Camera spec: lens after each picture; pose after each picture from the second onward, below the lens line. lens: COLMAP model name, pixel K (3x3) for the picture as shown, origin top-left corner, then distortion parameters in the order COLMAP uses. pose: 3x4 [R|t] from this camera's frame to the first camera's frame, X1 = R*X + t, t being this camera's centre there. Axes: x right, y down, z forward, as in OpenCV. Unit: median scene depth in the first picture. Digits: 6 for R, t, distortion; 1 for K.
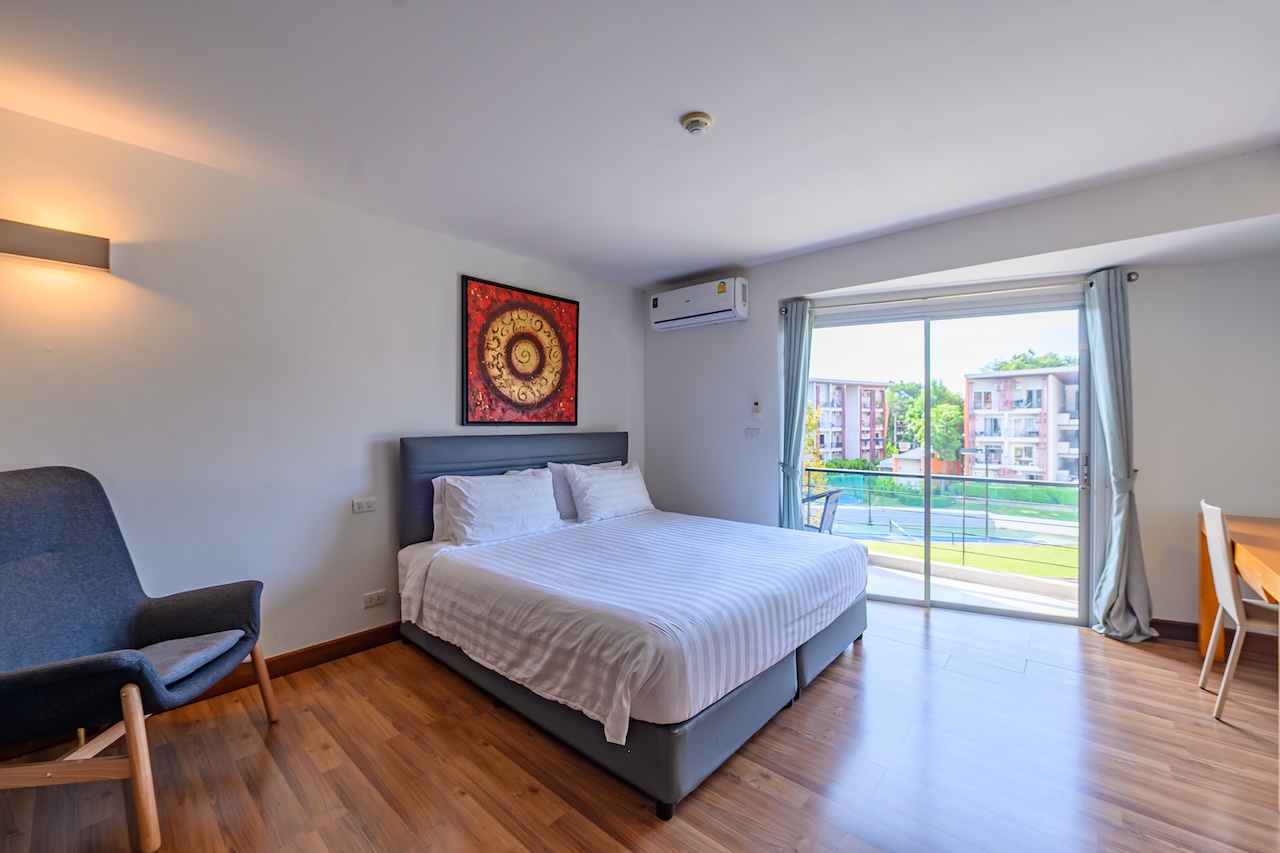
lens RADIAL K [[508.4, 0, 634.9], [0, 508.4, 422.8], [0, 0, 1]] dist [-0.013292, -0.000230]
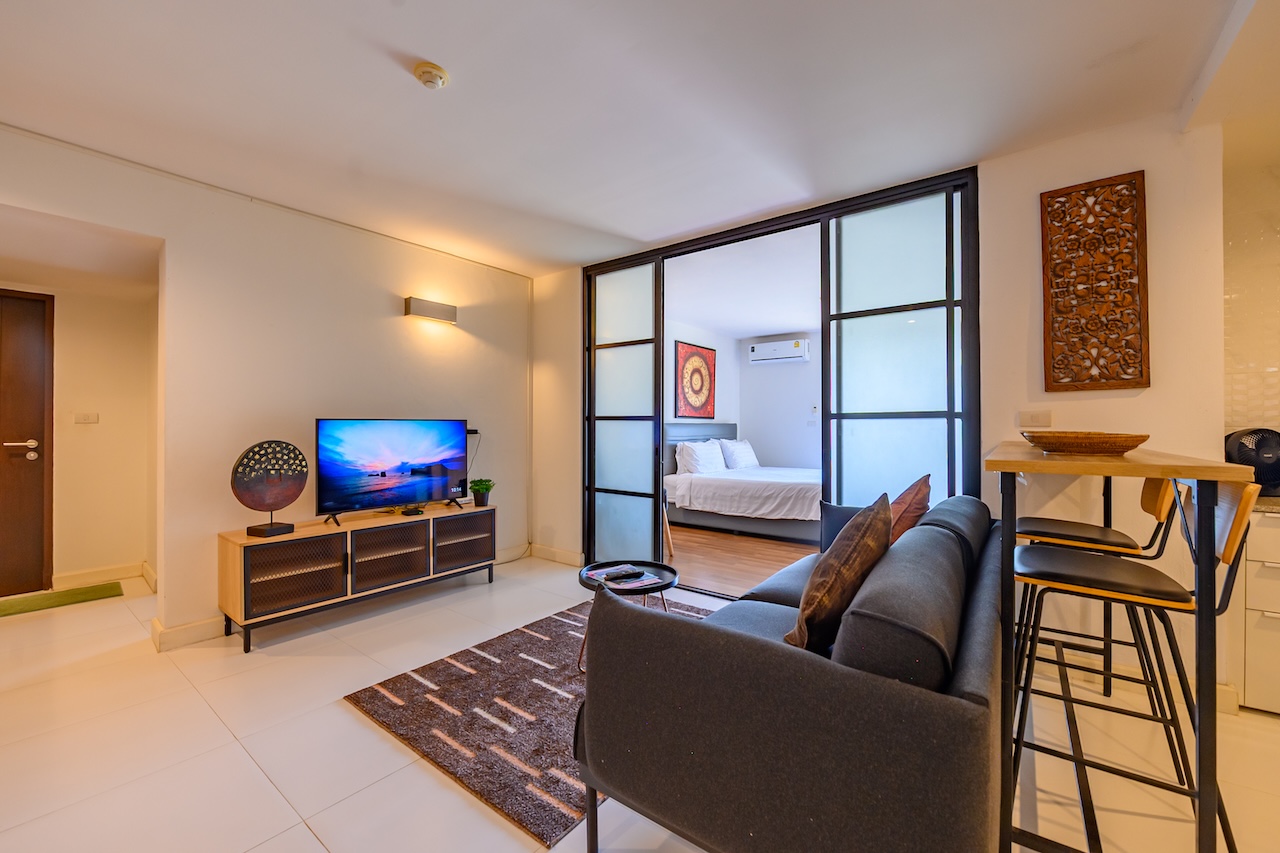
lens RADIAL K [[508.4, 0, 637.6], [0, 508.4, 424.1], [0, 0, 1]] dist [-0.013292, -0.000230]
pose [[0.997192, 0.005128, 0.074707, -0.588471], [-0.004896, 0.999983, -0.003296, 0.033535], [-0.074722, 0.002921, 0.997200, -0.858556]]
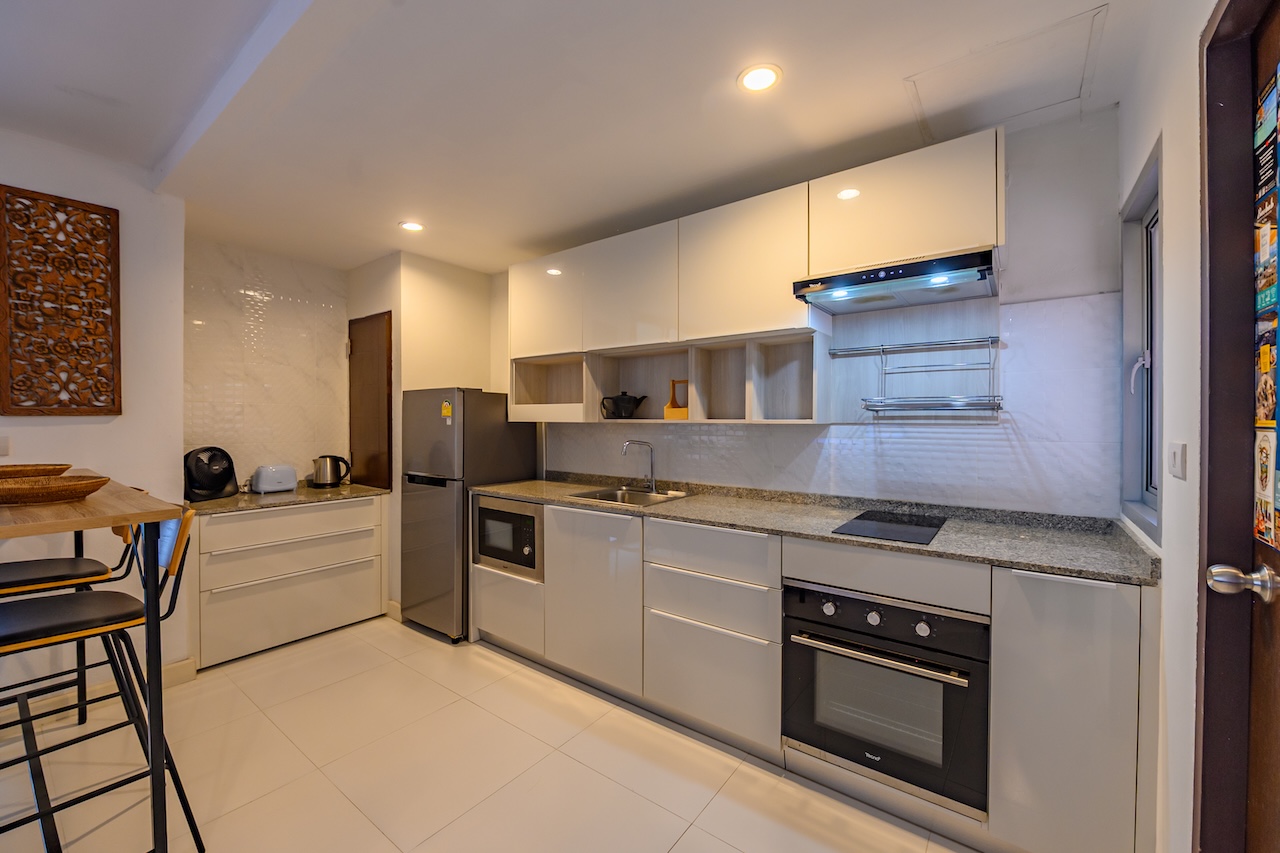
lens RADIAL K [[508.4, 0, 641.5], [0, 508.4, 425.0], [0, 0, 1]] dist [-0.013292, -0.000230]
pose [[-0.084212, -0.003682, 0.996441, -0.630247], [-0.002529, 0.999991, 0.003482, -0.007161], [-0.996445, -0.002227, -0.084221, -0.918220]]
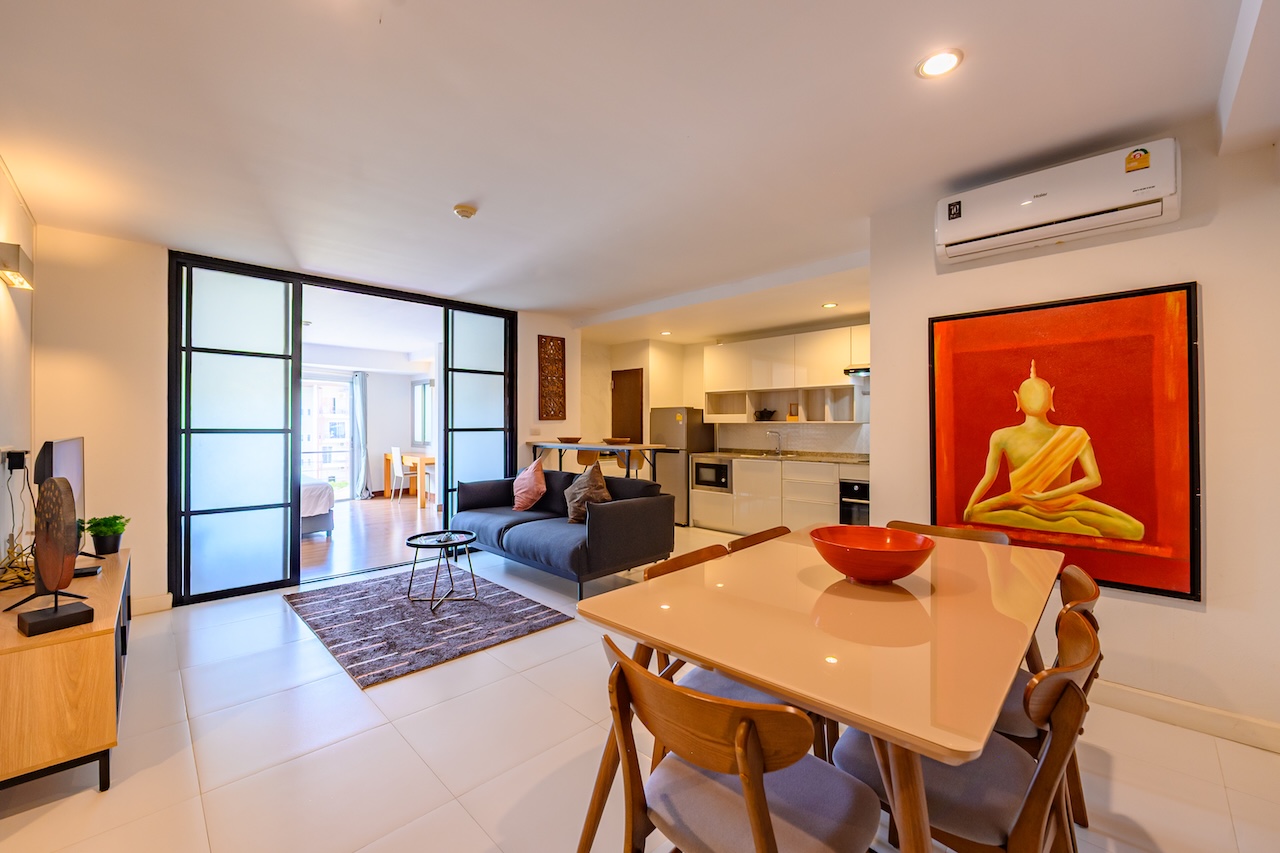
lens RADIAL K [[508.4, 0, 646.3], [0, 508.4, 425.4], [0, 0, 1]] dist [-0.013292, -0.000230]
pose [[0.050297, 0.004949, 0.998722, -1.554098], [-0.001687, 0.999987, -0.004871, 0.008900], [-0.998733, -0.001440, 0.050305, -0.643608]]
